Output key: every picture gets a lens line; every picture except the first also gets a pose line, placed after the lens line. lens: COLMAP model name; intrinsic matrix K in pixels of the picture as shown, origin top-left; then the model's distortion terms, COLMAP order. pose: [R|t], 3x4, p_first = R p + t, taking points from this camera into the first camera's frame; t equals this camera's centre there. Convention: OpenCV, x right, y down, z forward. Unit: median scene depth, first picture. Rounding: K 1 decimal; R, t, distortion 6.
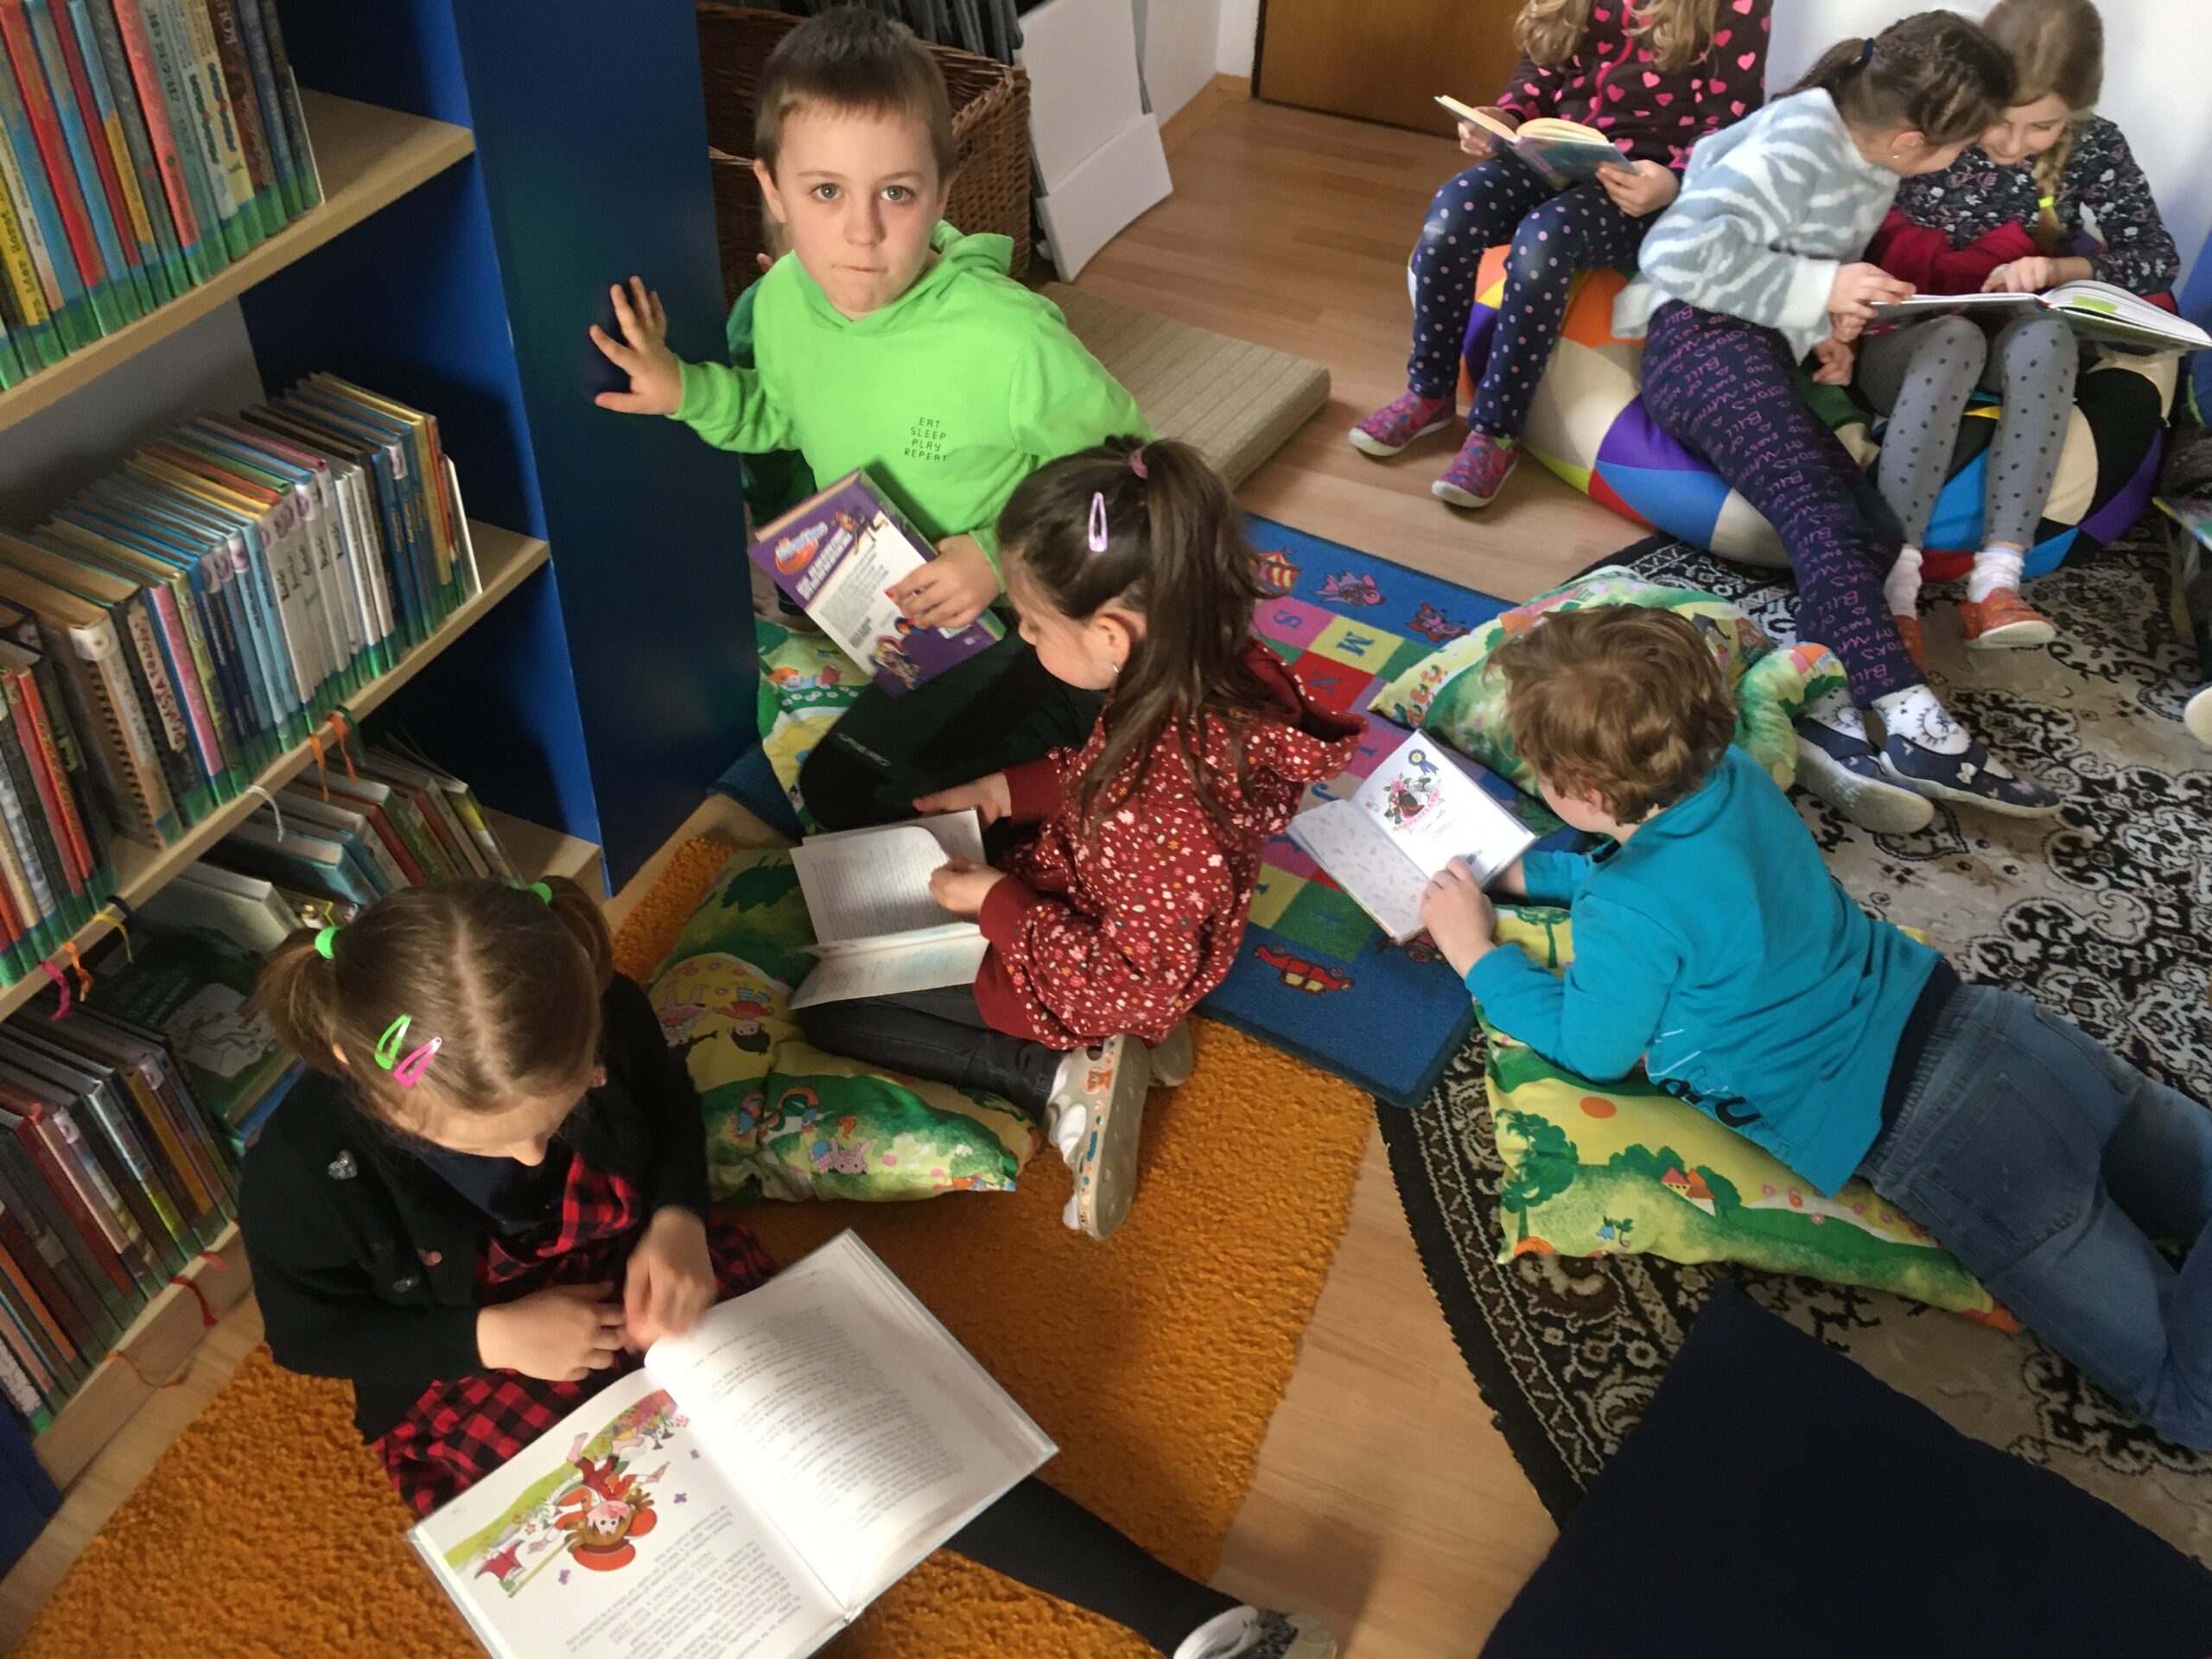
lens RADIAL K [[1877.5, 0, 1110.5], [0, 1877.5, 831.0], [0, 0, 1]] dist [0.076187, -0.104789]
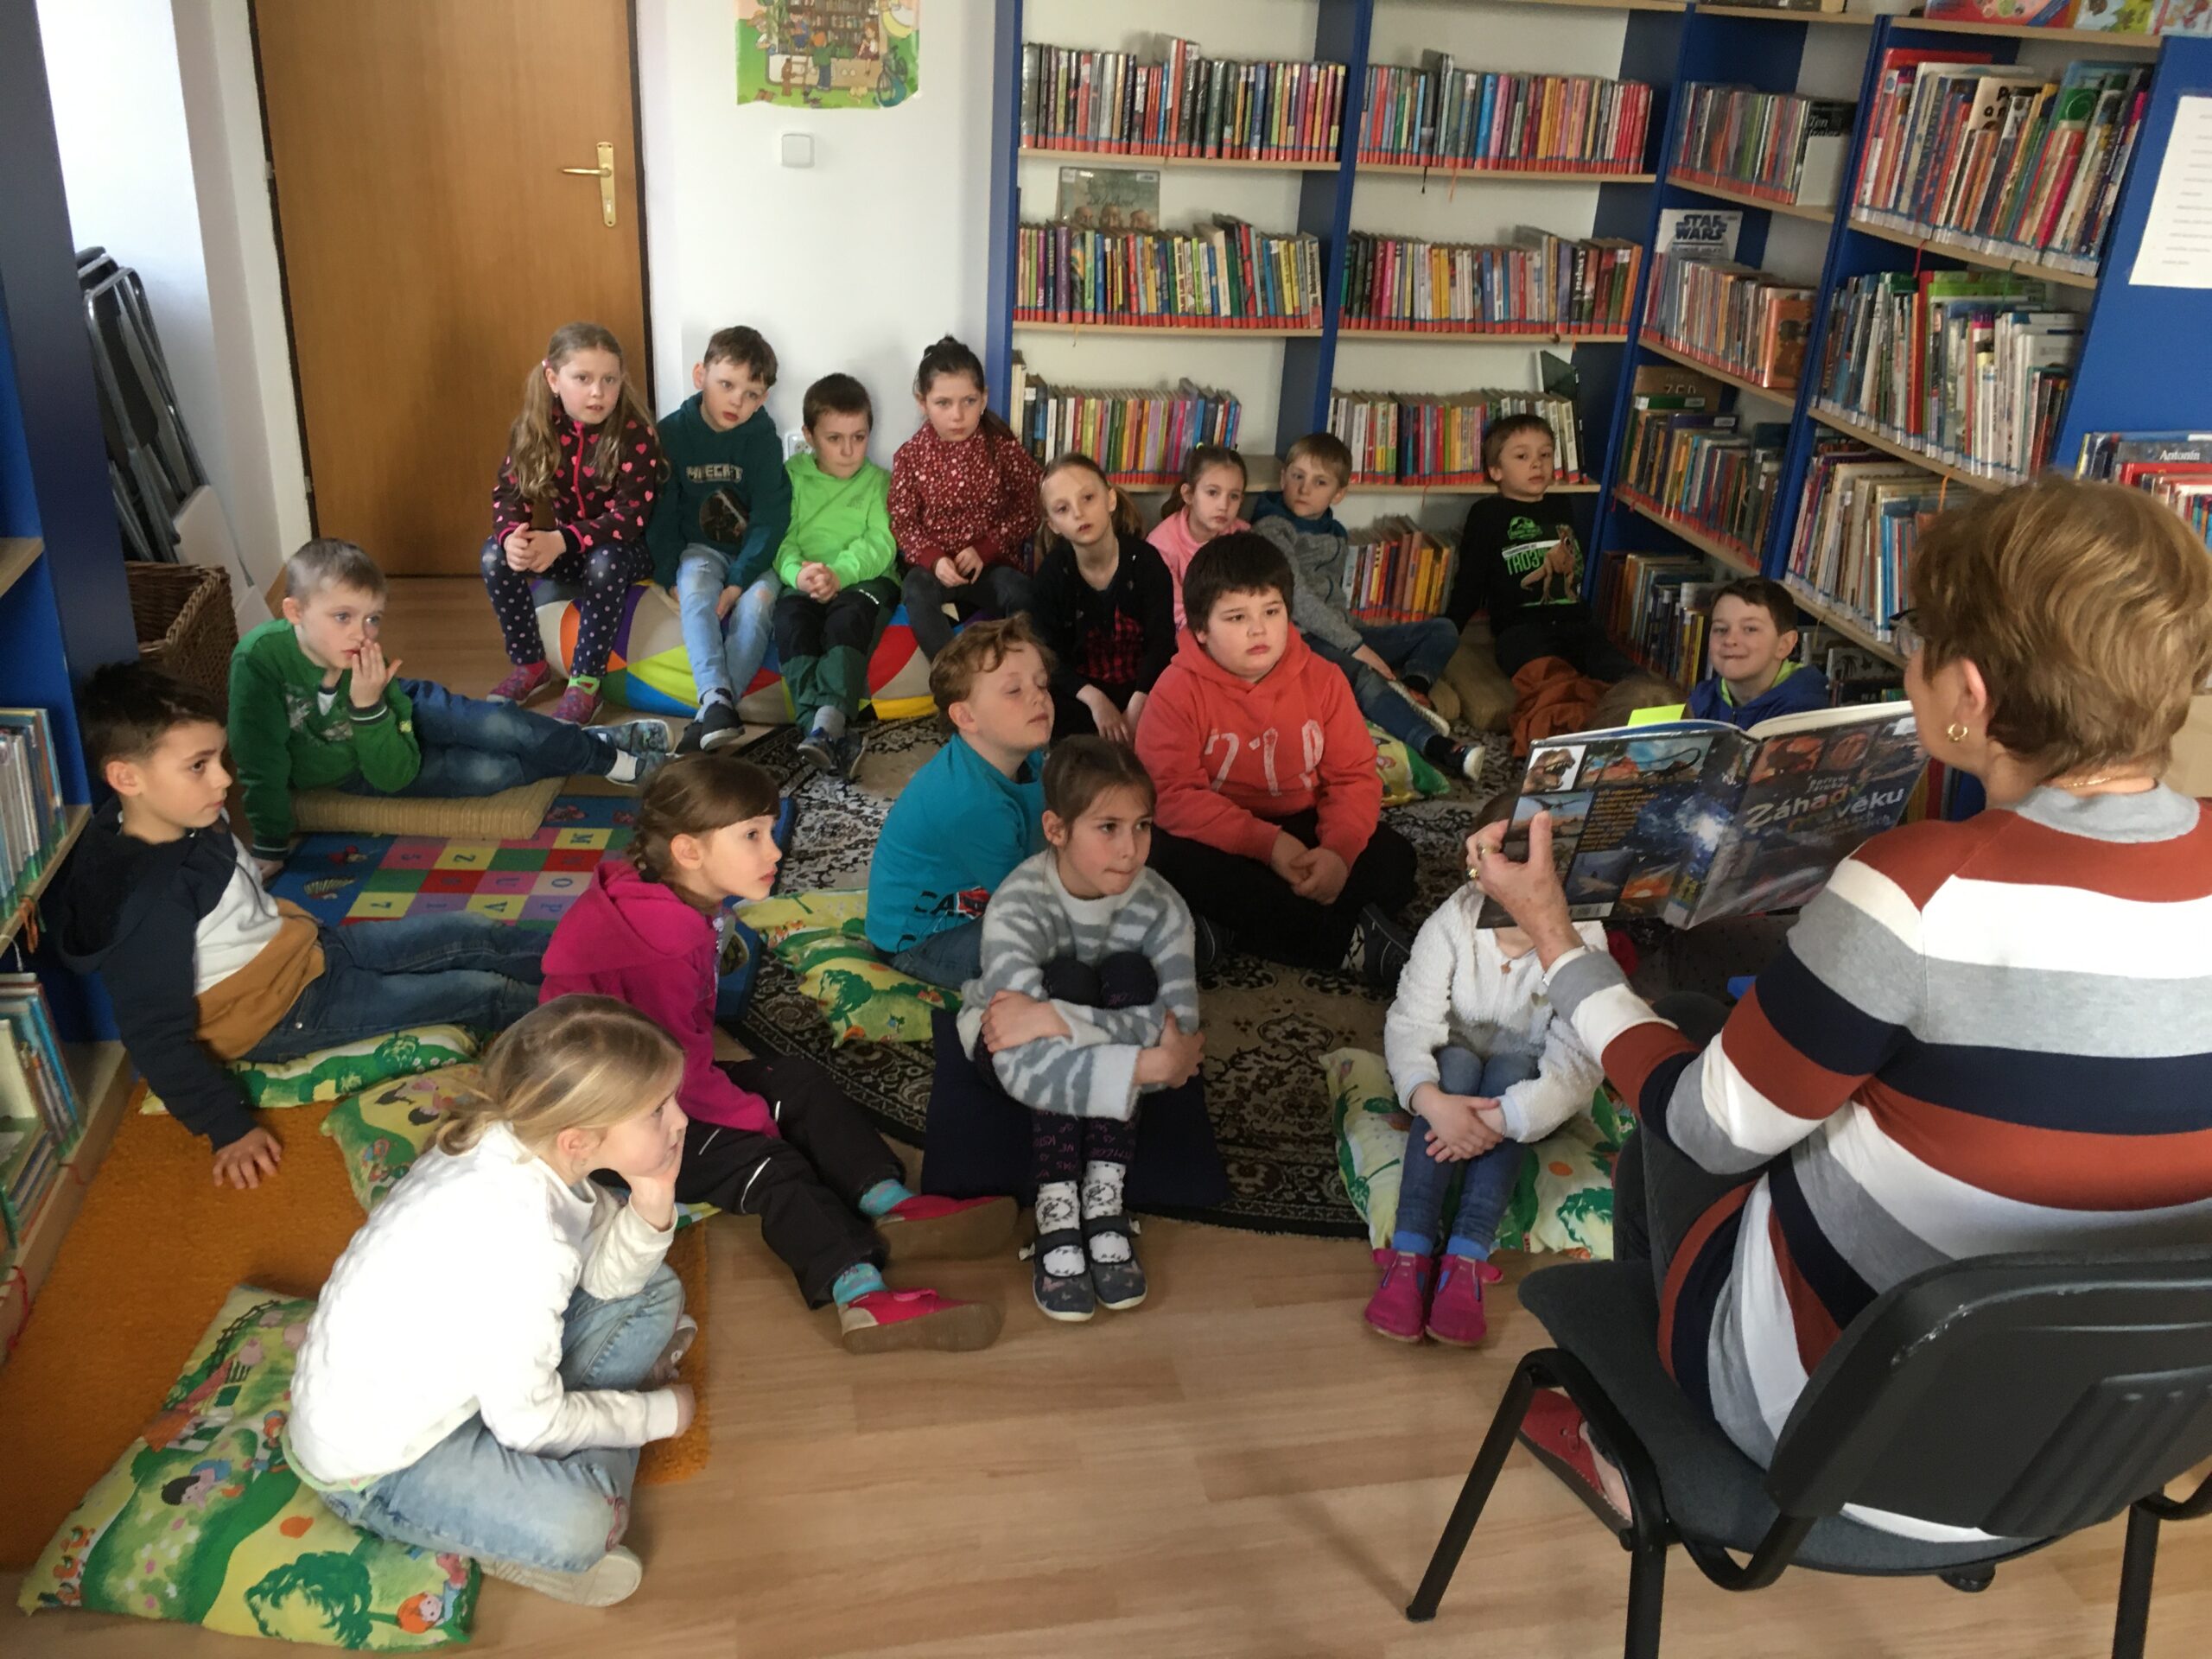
lens RADIAL K [[1877.5, 0, 1110.5], [0, 1877.5, 831.0], [0, 0, 1]] dist [0.076187, -0.104789]
pose [[0.826803, -0.231122, 0.512816, -0.329139], [0.357302, 0.919926, -0.161468, 0.324175], [-0.434434, 0.316732, 0.843177, -0.502593]]
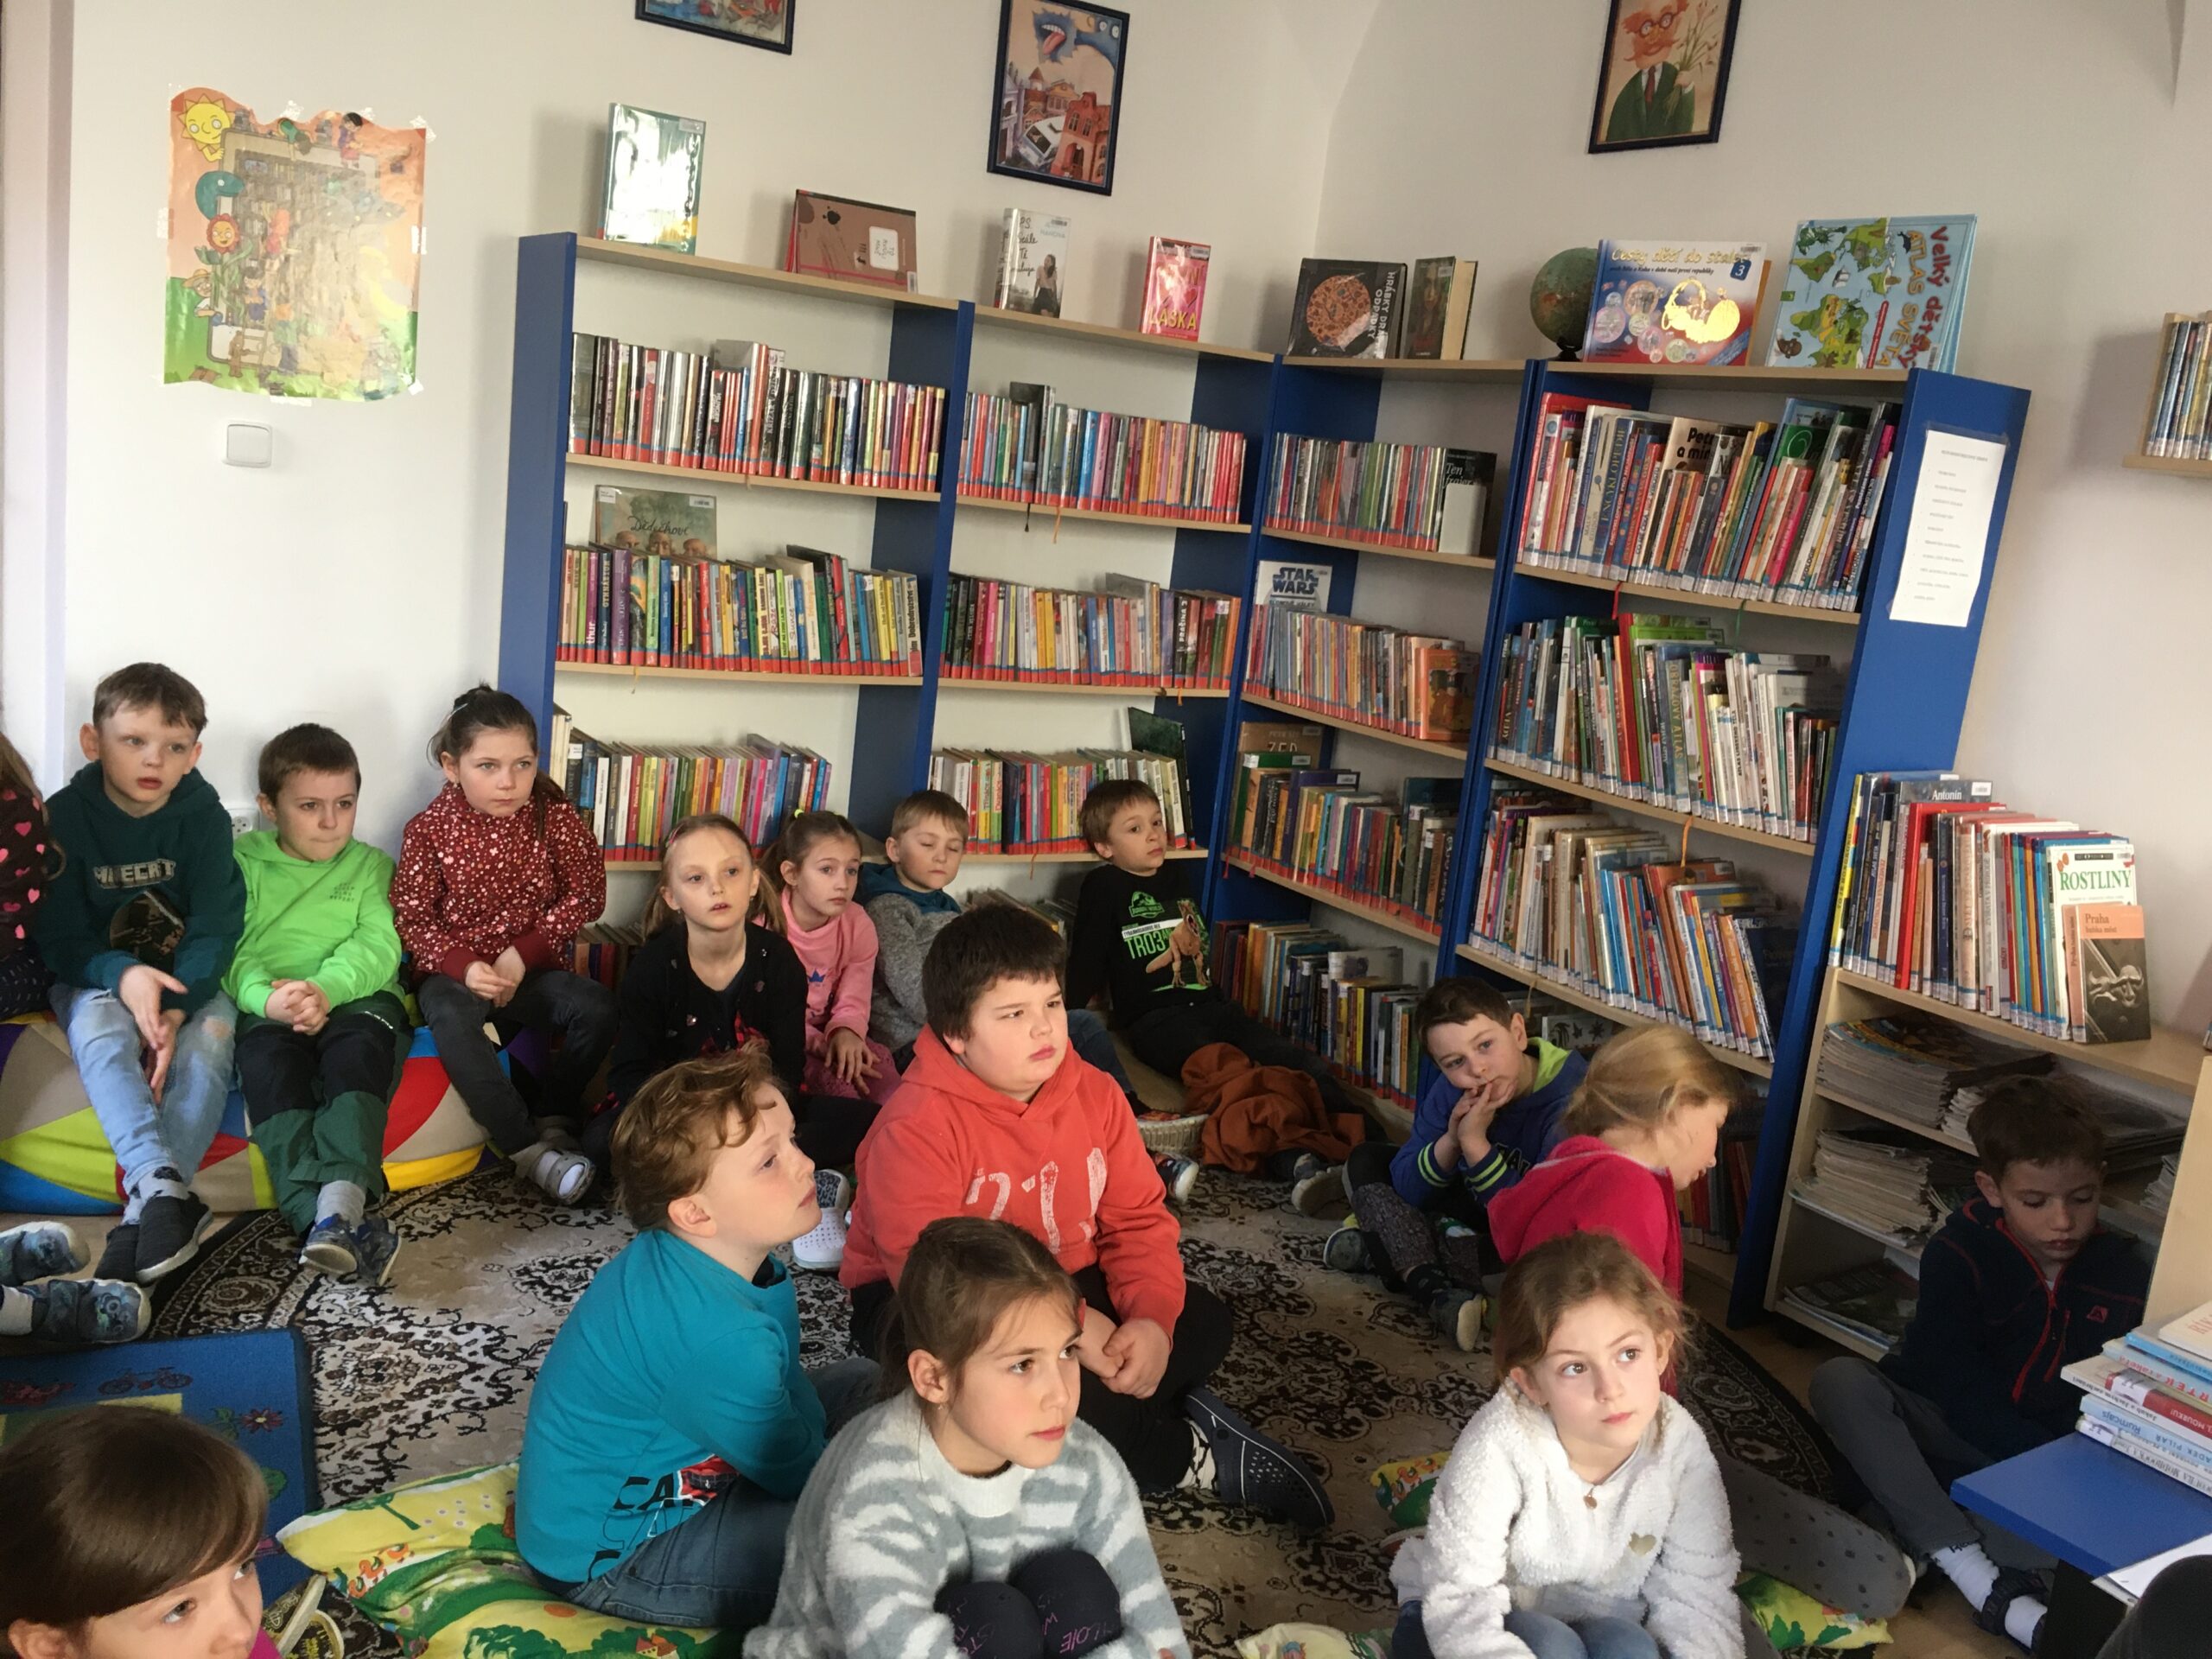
lens RADIAL K [[1881.4, 0, 1112.5], [0, 1881.4, 825.2], [0, 0, 1]] dist [0.069925, -0.092962]
pose [[0.566549, -0.135496, 0.812812, -0.303691], [0.476879, 0.858340, -0.189311, 0.102240], [-0.672018, 0.494867, 0.550907, -0.050768]]
